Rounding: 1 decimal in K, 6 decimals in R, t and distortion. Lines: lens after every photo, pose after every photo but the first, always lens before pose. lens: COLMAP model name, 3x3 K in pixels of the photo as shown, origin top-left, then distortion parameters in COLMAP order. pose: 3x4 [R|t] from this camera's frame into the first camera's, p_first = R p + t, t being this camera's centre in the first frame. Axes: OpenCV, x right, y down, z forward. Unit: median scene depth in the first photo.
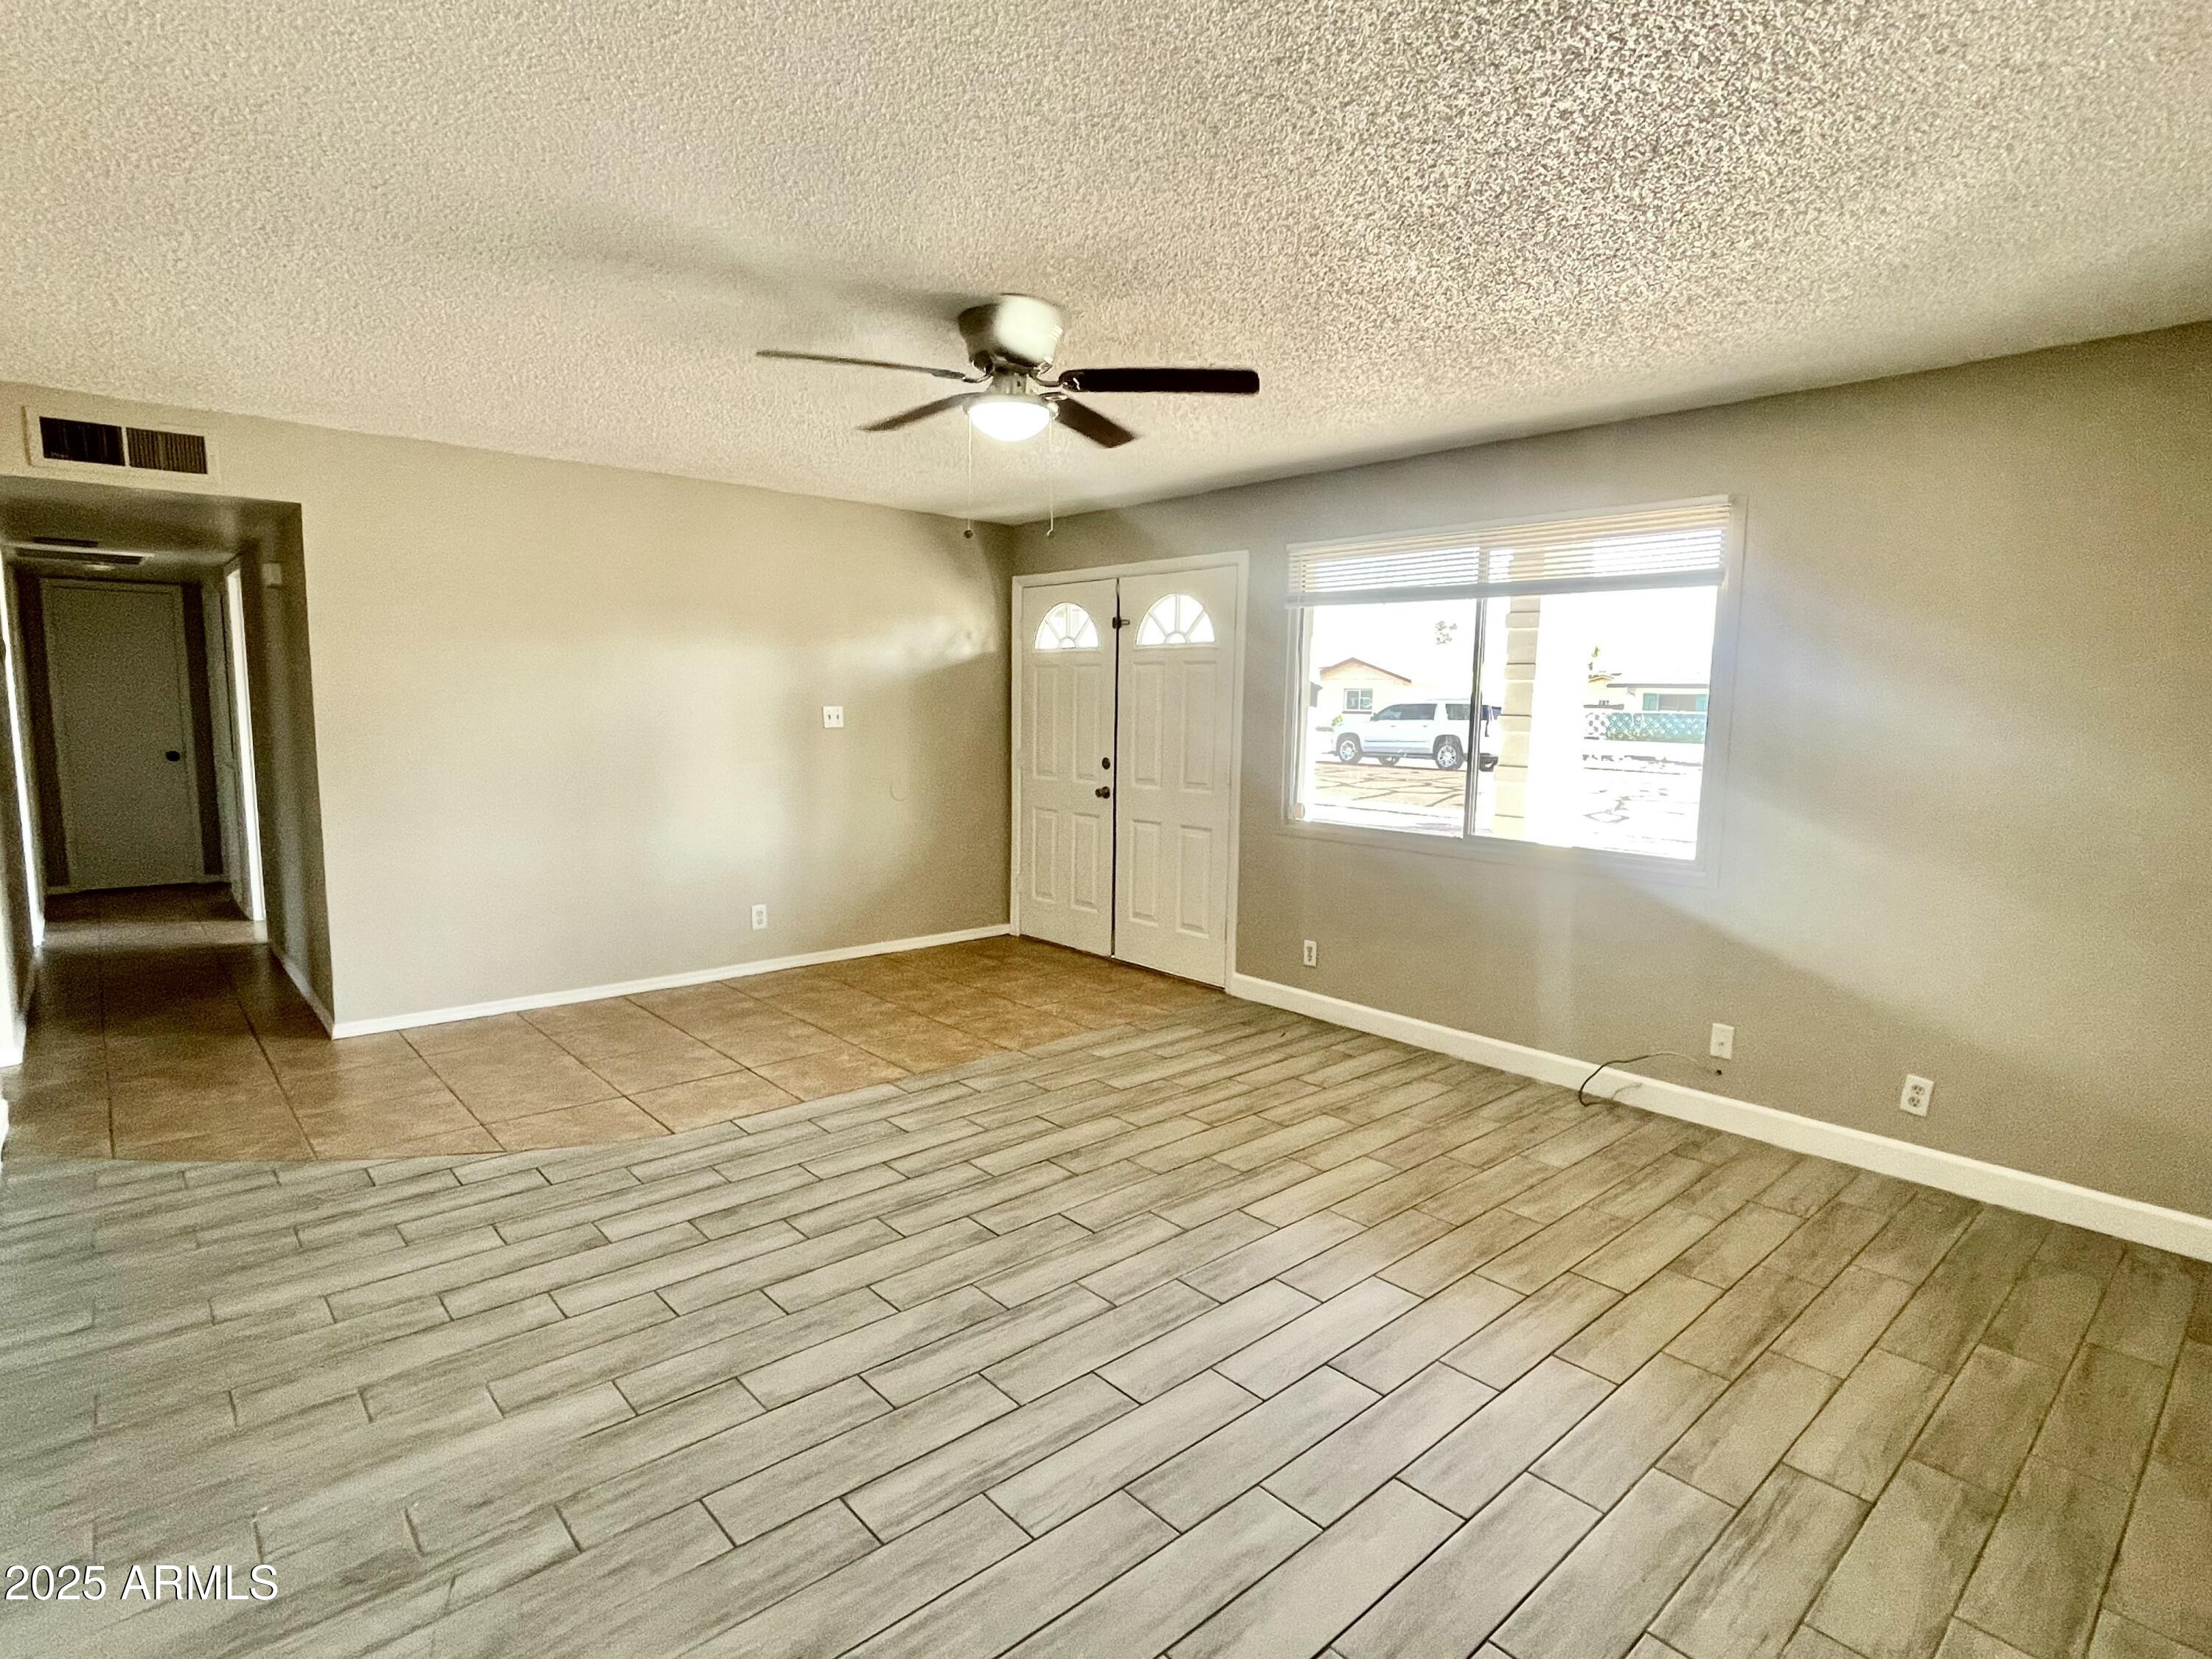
lens RADIAL K [[1134.2, 0, 1103.3], [0, 1134.2, 846.5], [0, 0, 1]] dist [-0.004496, -0.001068]
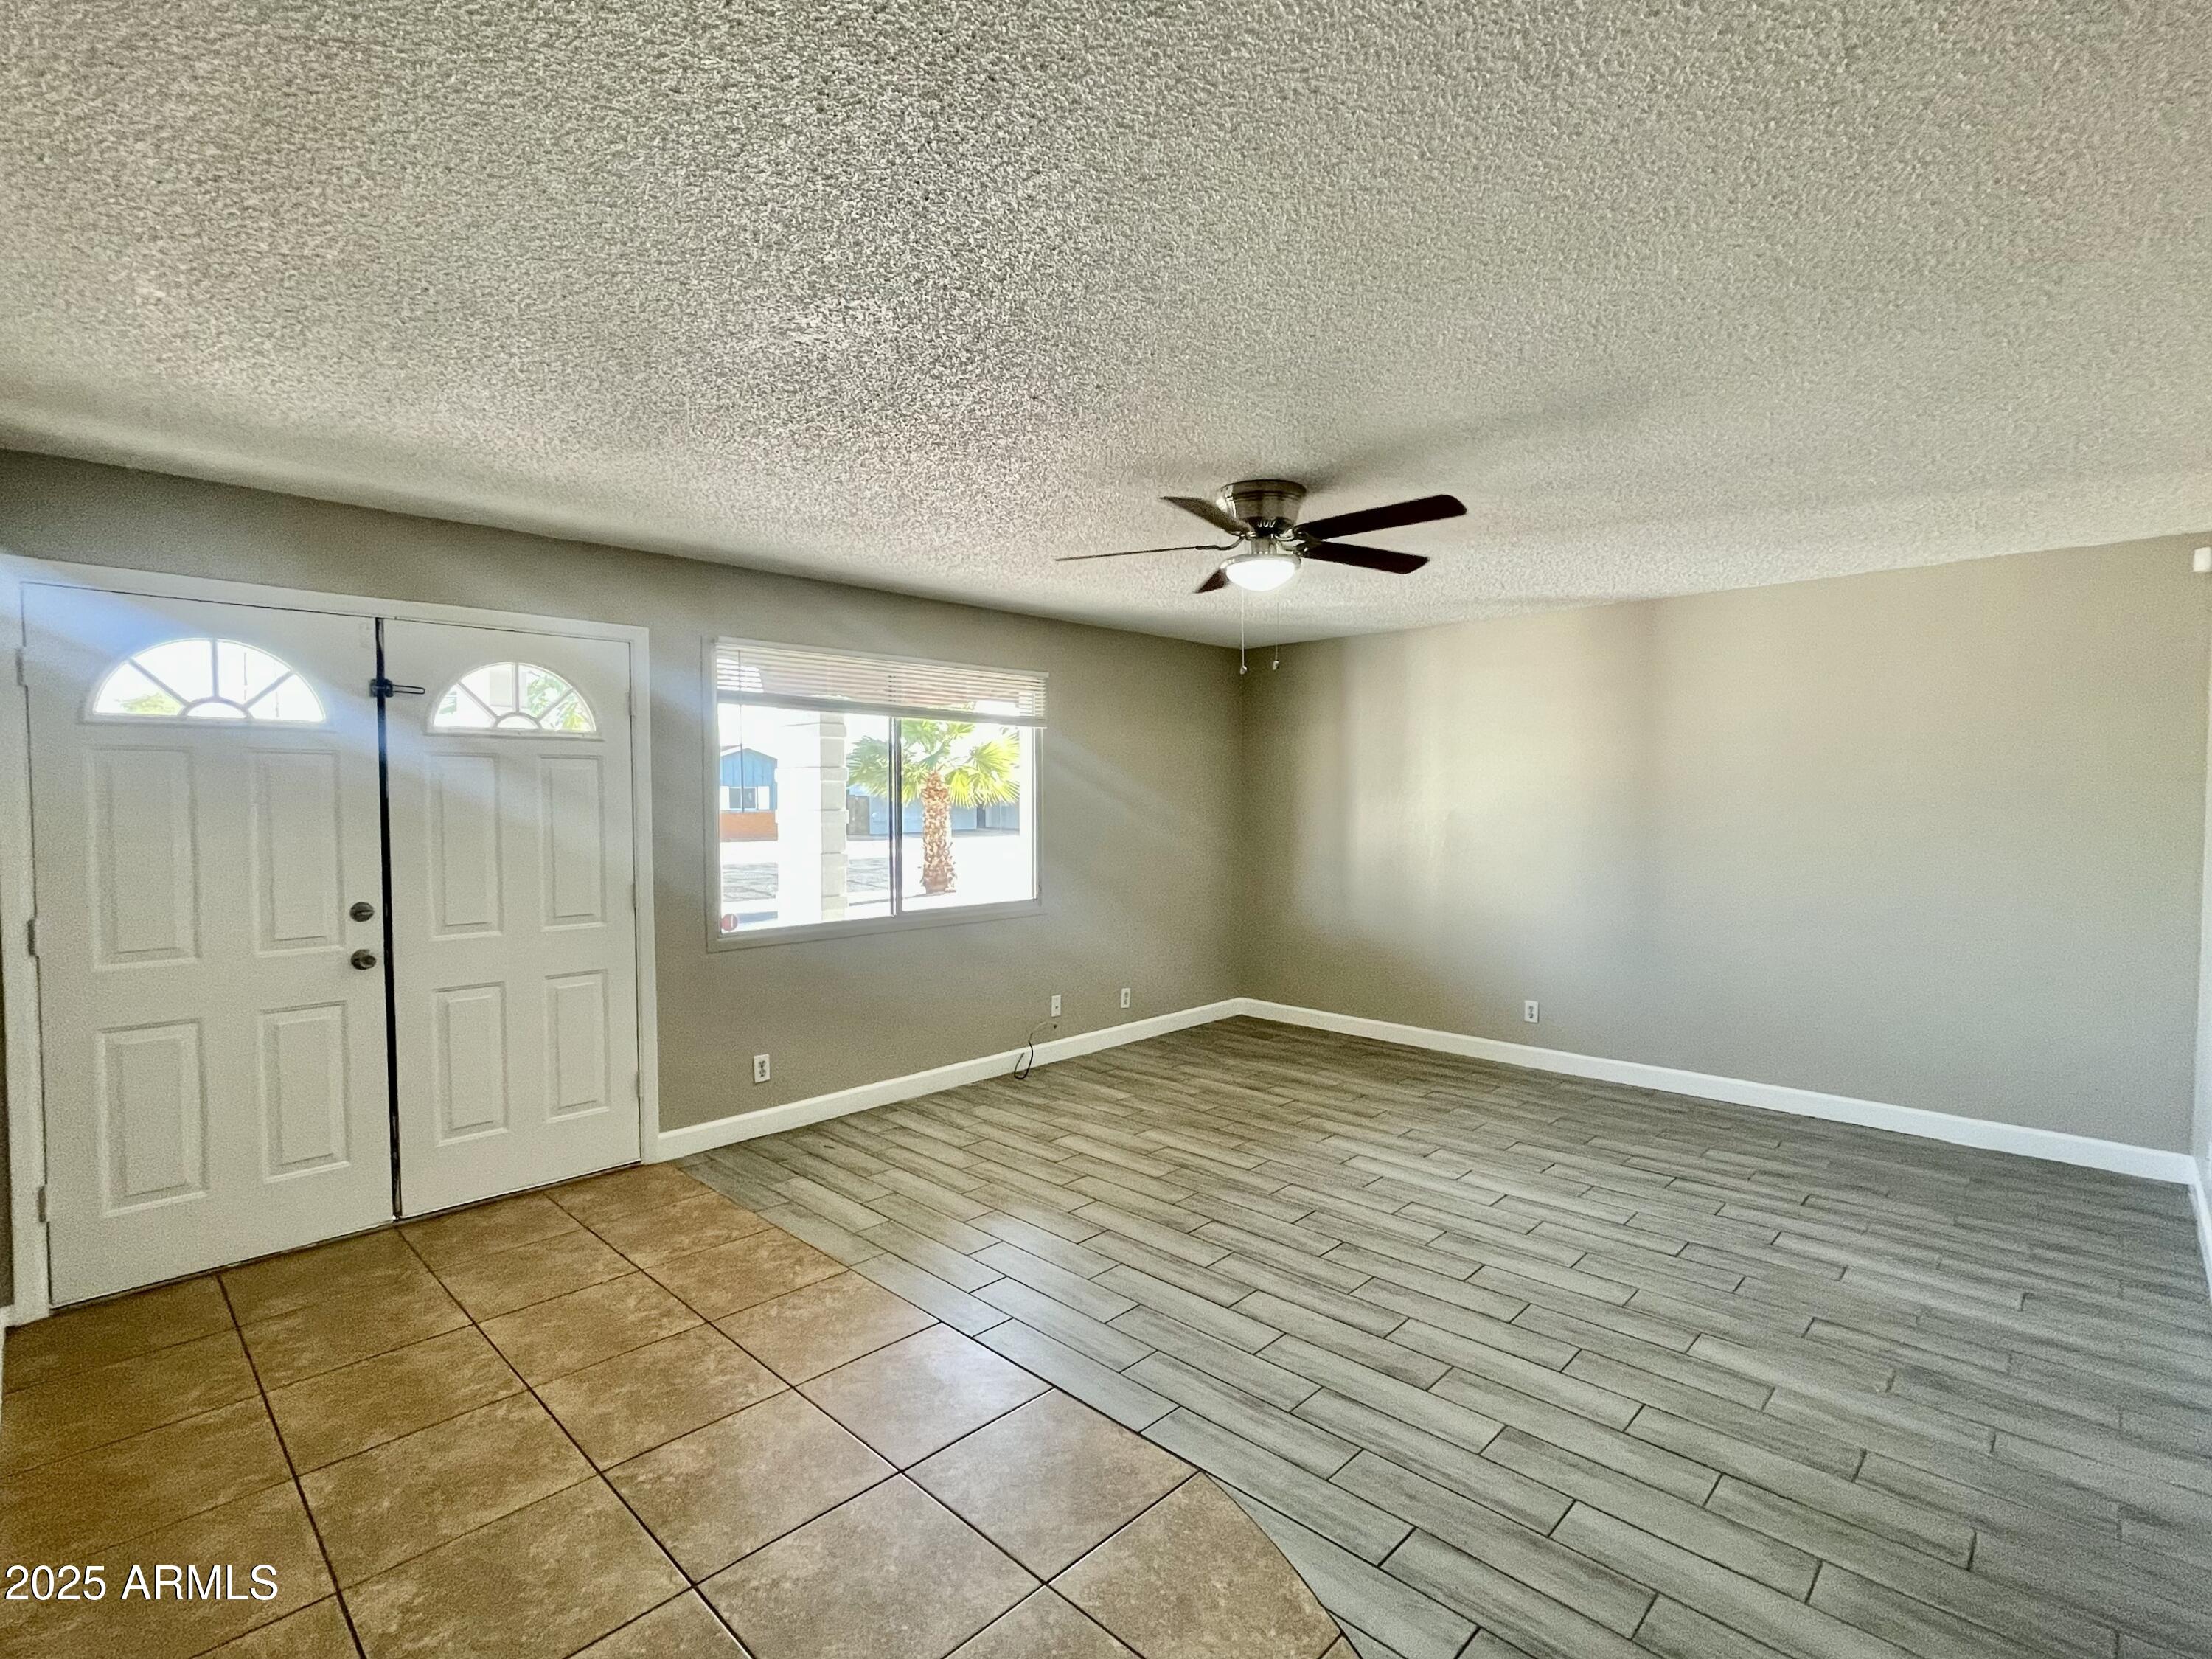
lens RADIAL K [[1031.1, 0, 1106.0], [0, 1031.1, 829.5], [0, 0, 1]] dist [0.002656, 0.000119]
pose [[-0.072765, -0.048738, 0.996158, -0.900472], [0.129820, 0.989845, 0.057912, -0.151608], [-0.988864, 0.133535, -0.065698, 0.980869]]
